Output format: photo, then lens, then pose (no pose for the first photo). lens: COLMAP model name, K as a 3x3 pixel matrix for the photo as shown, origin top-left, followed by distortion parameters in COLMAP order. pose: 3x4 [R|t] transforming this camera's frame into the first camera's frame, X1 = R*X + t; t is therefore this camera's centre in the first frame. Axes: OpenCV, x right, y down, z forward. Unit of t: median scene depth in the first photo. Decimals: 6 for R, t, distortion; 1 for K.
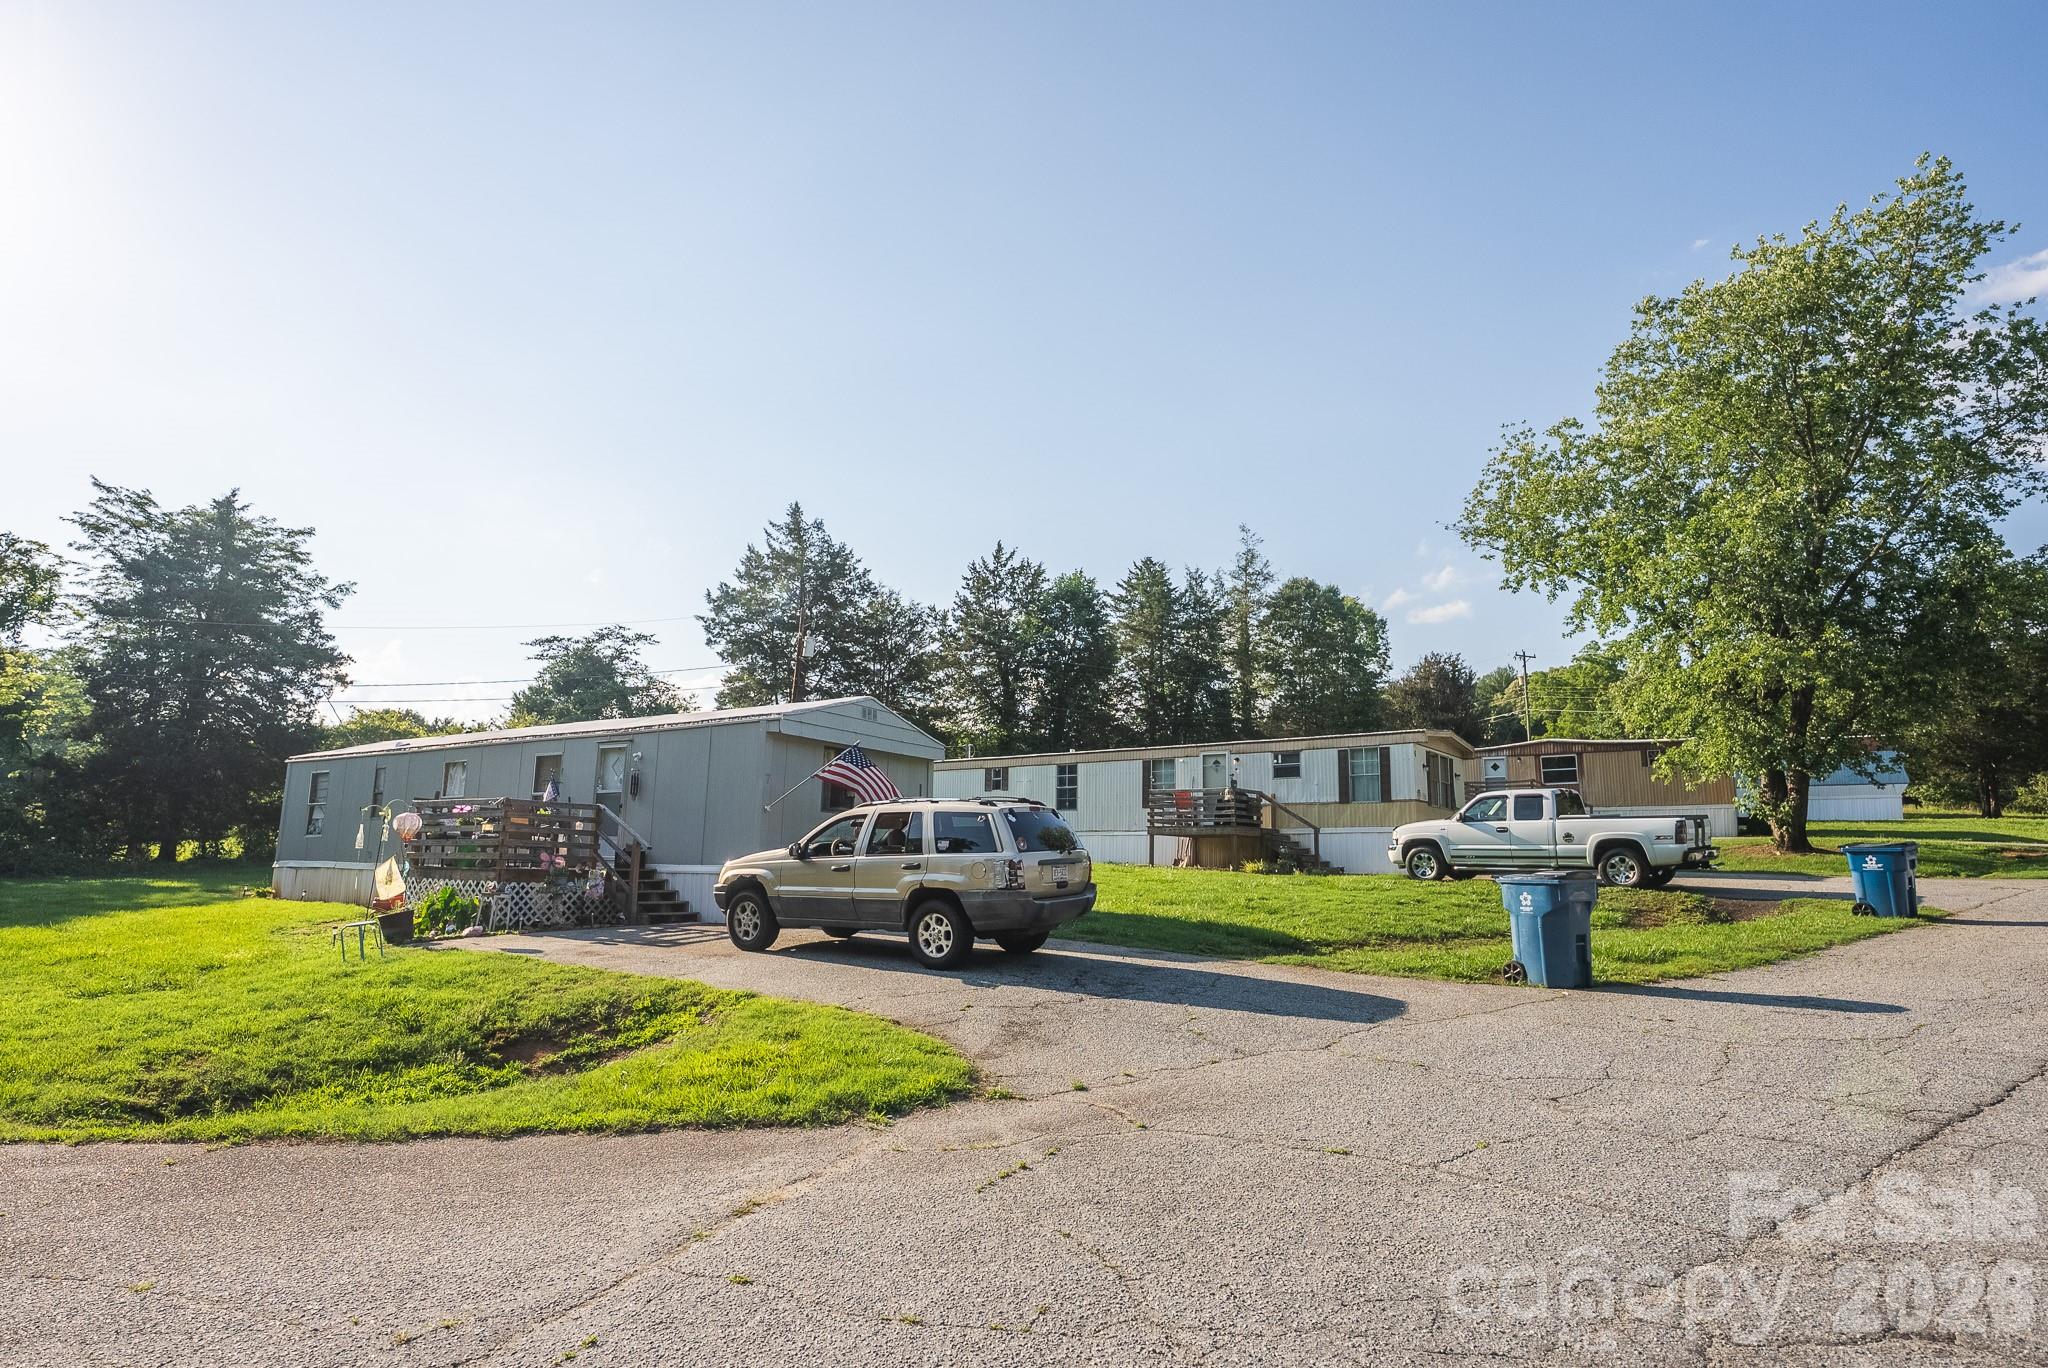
lens RADIAL K [[1097.1, 0, 1028.3], [0, 1097.1, 690.2], [0, 0, 1]] dist [0.004694, -0.002817]
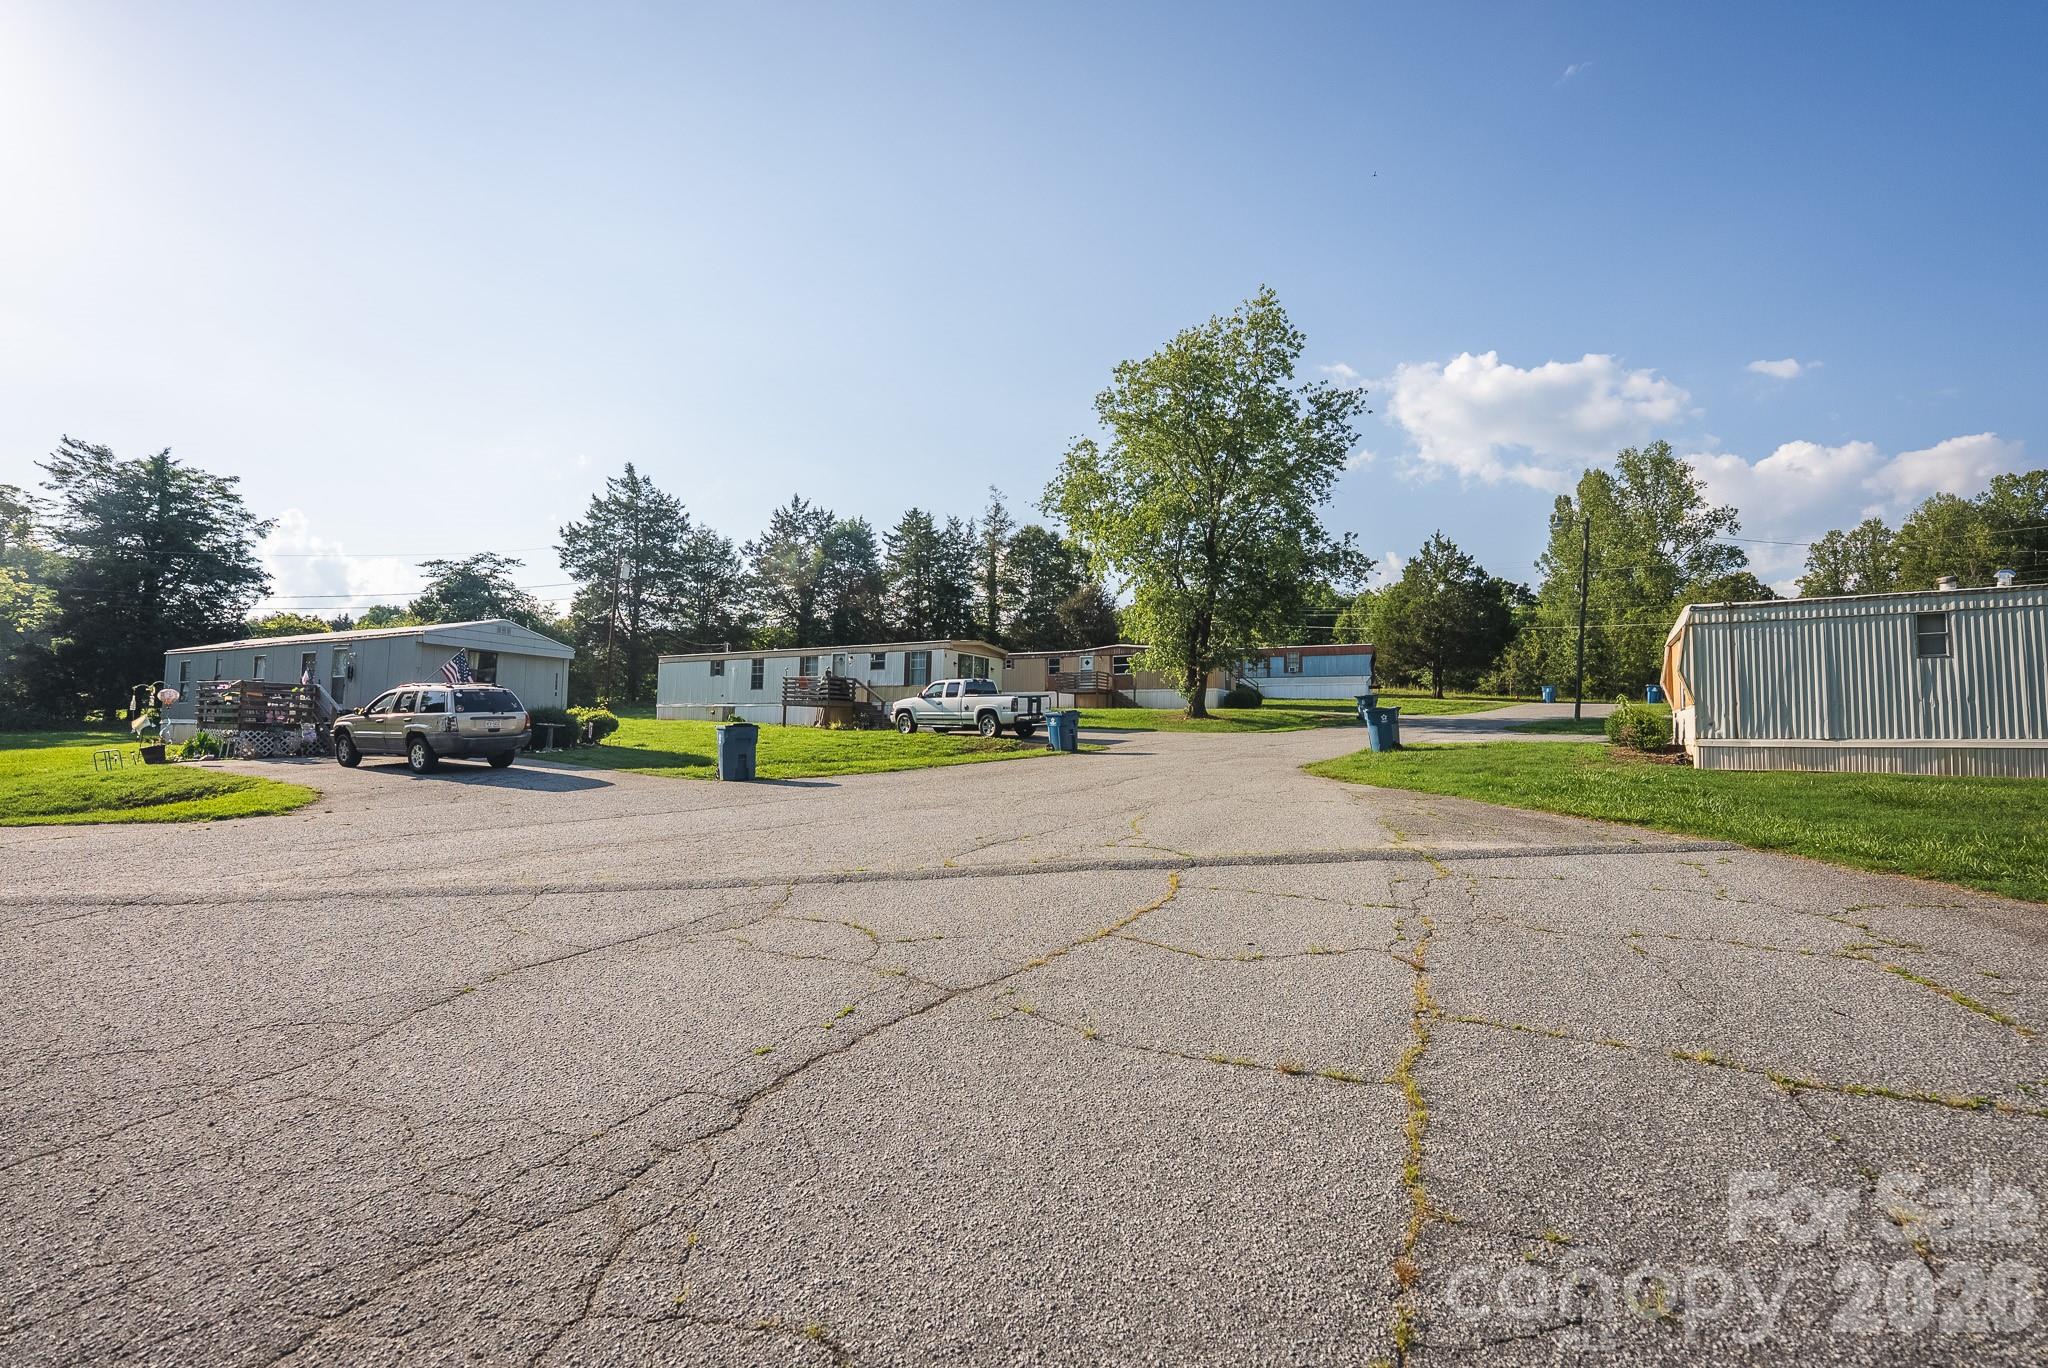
lens RADIAL K [[840.5, 0, 1025.9], [0, 840.5, 687.2], [0, 0, 1]] dist [-0.026629, 0.003977]
pose [[0.993870, 0.006852, 0.110340, 0.312931], [-0.018606, 0.994208, 0.105848, -0.025290], [-0.108975, -0.107252, 0.988242, -0.200032]]
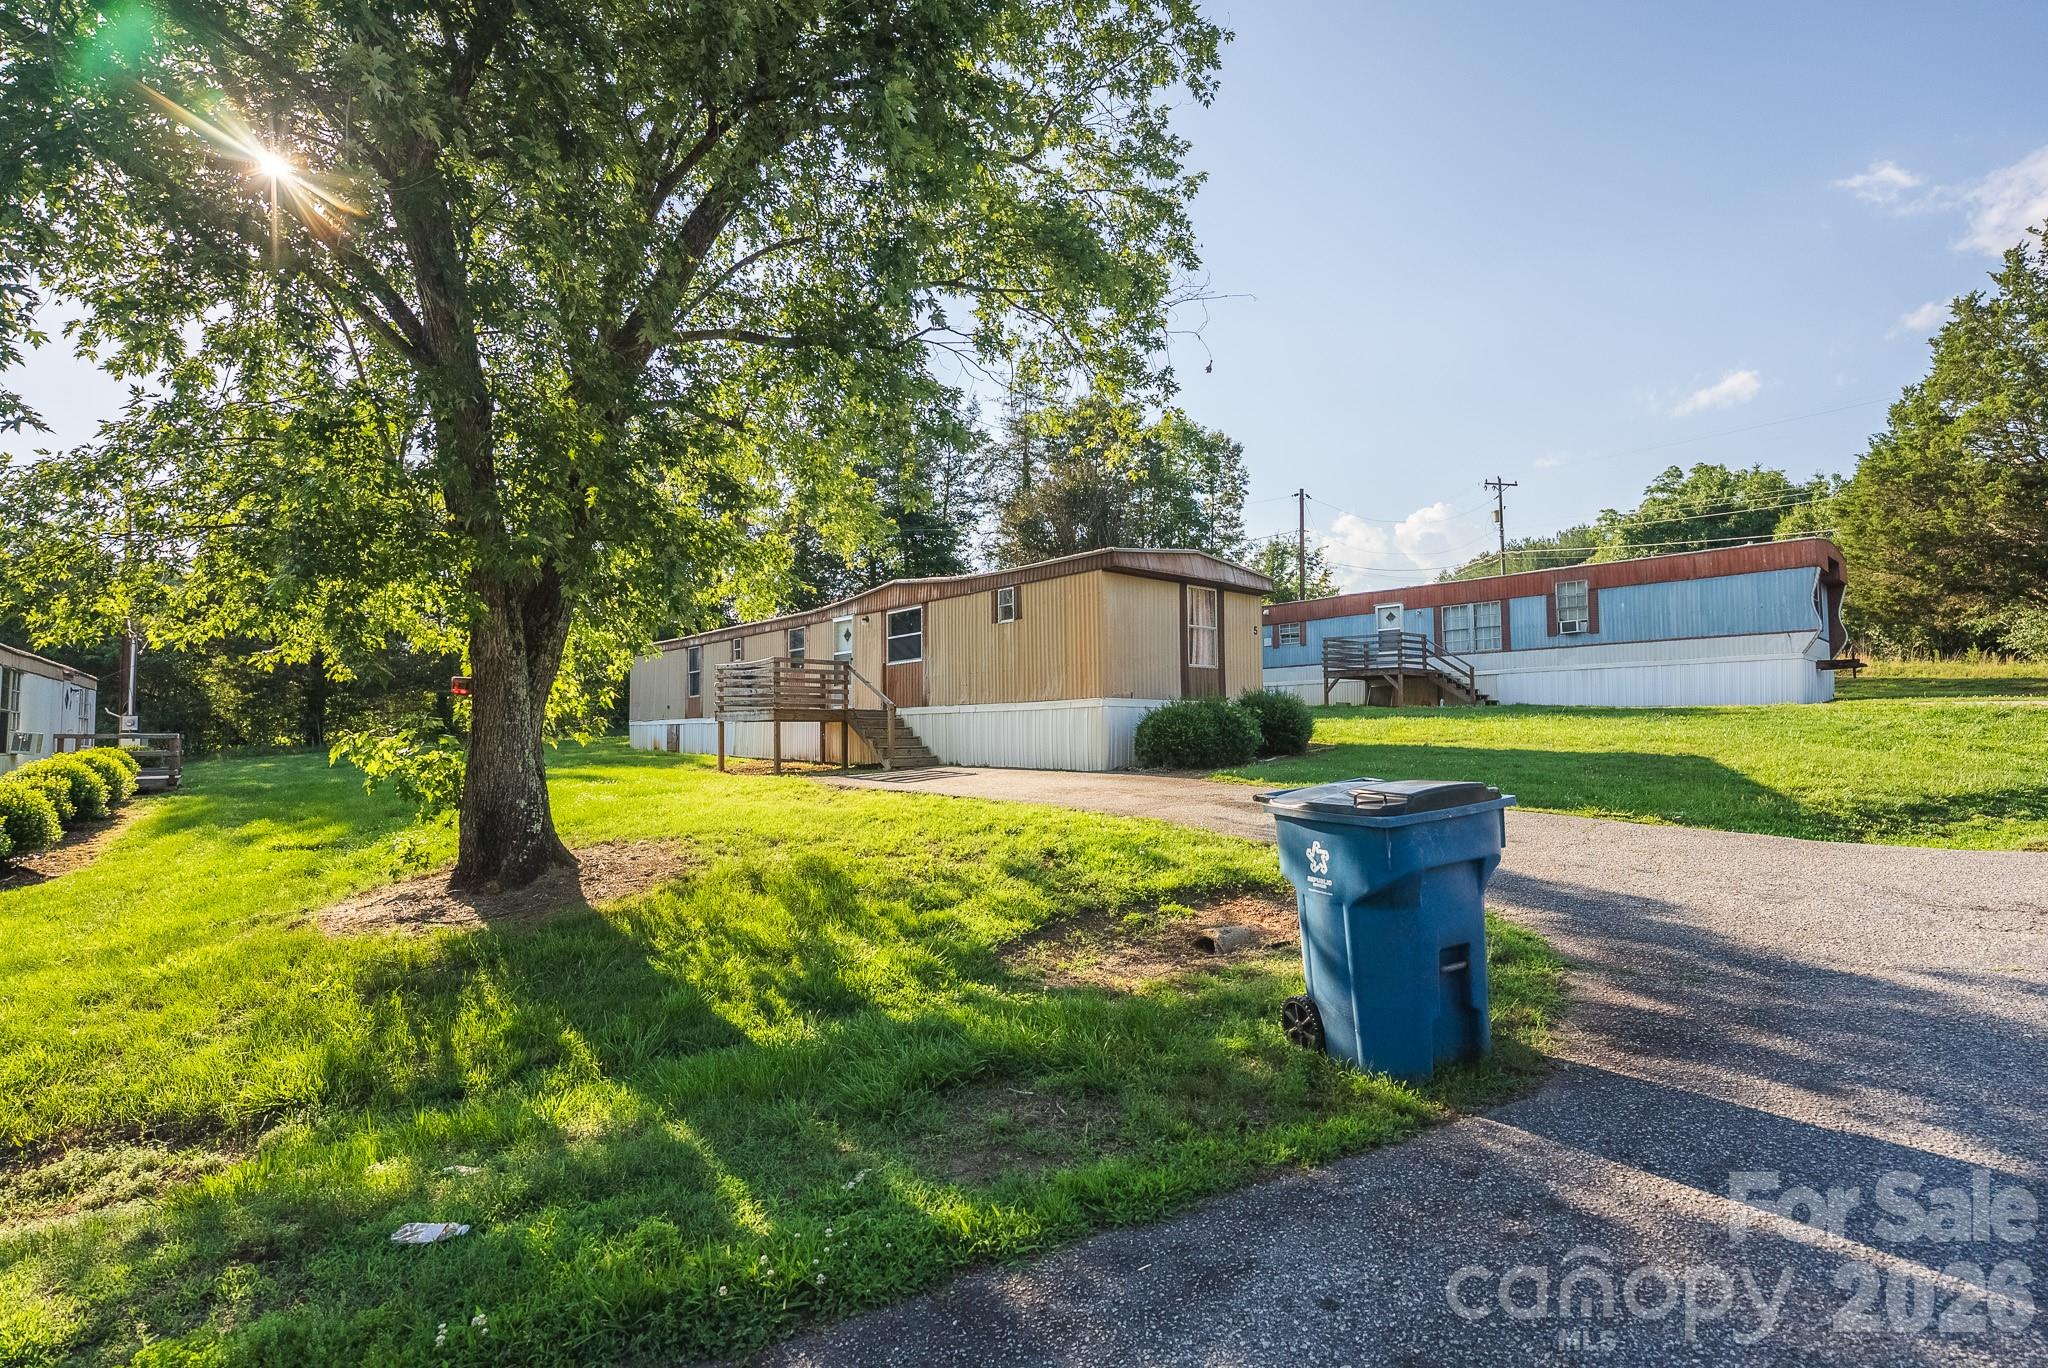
lens RADIAL K [[924.6, 0, 1025.6], [0, 924.6, 677.3], [0, 0, 1]] dist [-0.014007, 0.000206]
pose [[0.969996, -0.023103, -0.242021, 0.604447], [0.051611, 0.992354, 0.112119, 0.018179], [0.237581, -0.121246, 0.963771, 0.301988]]
